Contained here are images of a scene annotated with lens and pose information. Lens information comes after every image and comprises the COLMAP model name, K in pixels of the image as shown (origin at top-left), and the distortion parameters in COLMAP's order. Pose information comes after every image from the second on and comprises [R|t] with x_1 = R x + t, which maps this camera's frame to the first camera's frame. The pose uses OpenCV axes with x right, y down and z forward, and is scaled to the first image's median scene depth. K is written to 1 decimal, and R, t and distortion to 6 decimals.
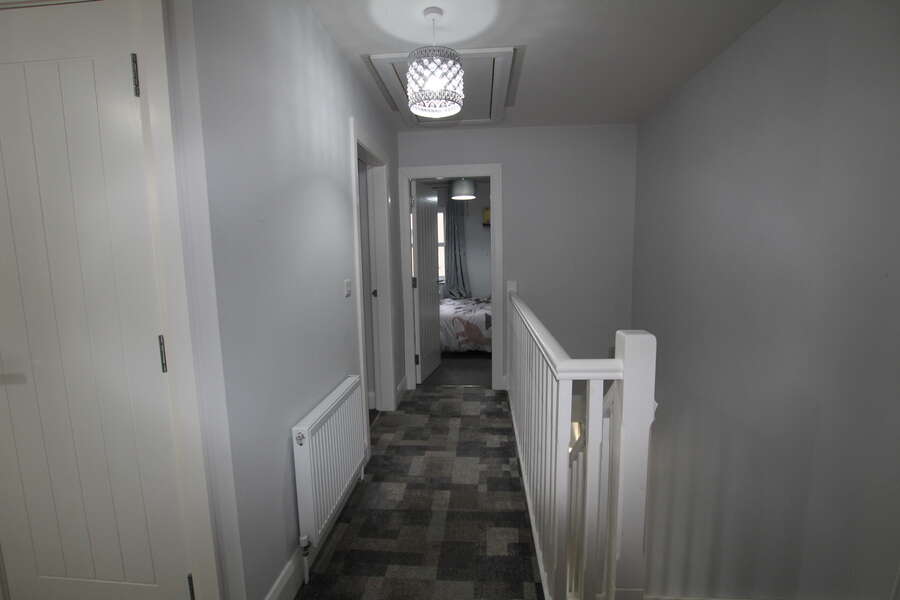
lens RADIAL K [[413.6, 0, 450.8], [0, 413.6, 301.9], [0, 0, 1]] dist [-0.024635, 0.000679]
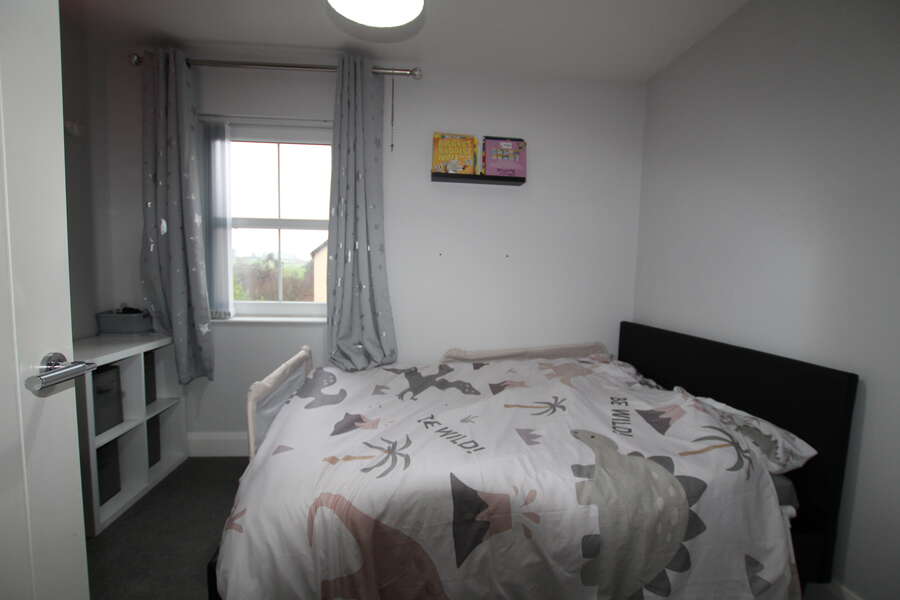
lens RADIAL K [[413.6, 0, 449.2], [0, 413.6, 300.0], [0, 0, 1]] dist [-0.024635, 0.000679]
pose [[0.984914, 0.025368, 0.171177, 0.031599], [-0.019172, 0.999103, -0.037754, -0.056240], [-0.171982, 0.033902, 0.984517, 0.625045]]
